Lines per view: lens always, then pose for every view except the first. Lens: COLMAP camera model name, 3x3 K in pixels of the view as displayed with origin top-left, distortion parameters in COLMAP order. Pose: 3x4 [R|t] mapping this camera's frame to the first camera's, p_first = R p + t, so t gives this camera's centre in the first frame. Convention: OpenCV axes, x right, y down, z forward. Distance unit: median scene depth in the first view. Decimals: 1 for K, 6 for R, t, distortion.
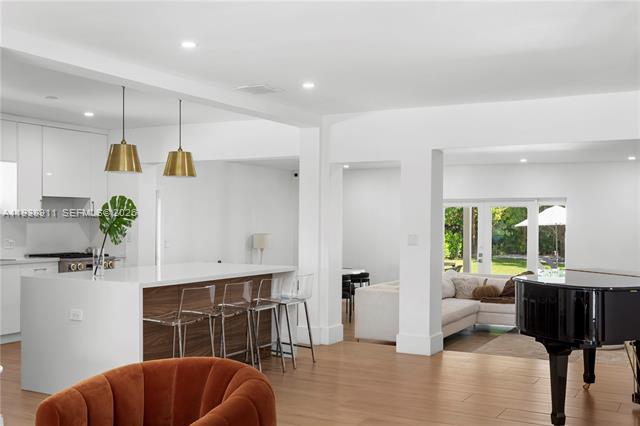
lens RADIAL K [[698.5, 0, 320.0], [0, 698.5, 213.0], [0, 0, 1]] dist [0.001881, 0.000960]
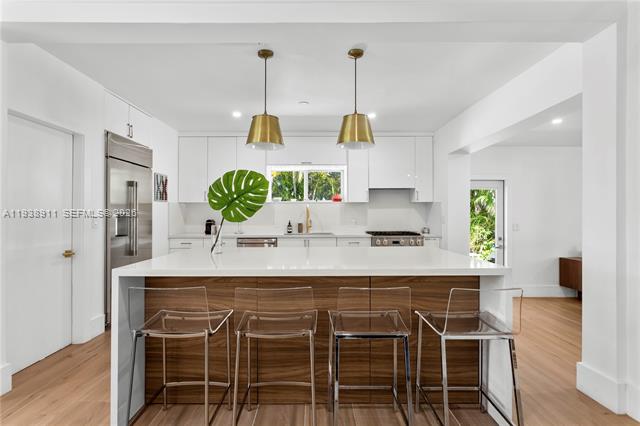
lens RADIAL K [[326.7, 0, 316.5], [0, 326.7, 208.9], [0, 0, 1]] dist [-0.000462, 0.000025]
pose [[0.493814, -0.023232, -0.869257, 0.116995], [0.015332, 0.999720, -0.018008, 0.030625], [0.869432, -0.004435, 0.494032, 0.729135]]
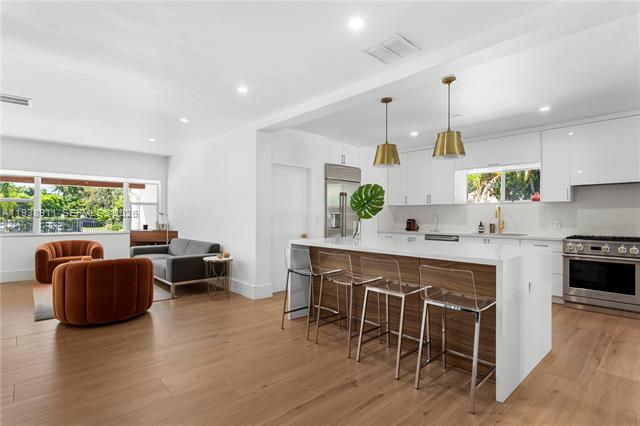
lens RADIAL K [[324.6, 0, 320.0], [0, 324.6, 213.0], [0, 0, 1]] dist [-0.000951, -0.000362]
pose [[-0.310548, -0.016539, -0.950414, 0.301199], [0.002937, 0.999827, -0.018359, 0.037453], [0.950553, -0.008493, -0.310446, 0.928078]]
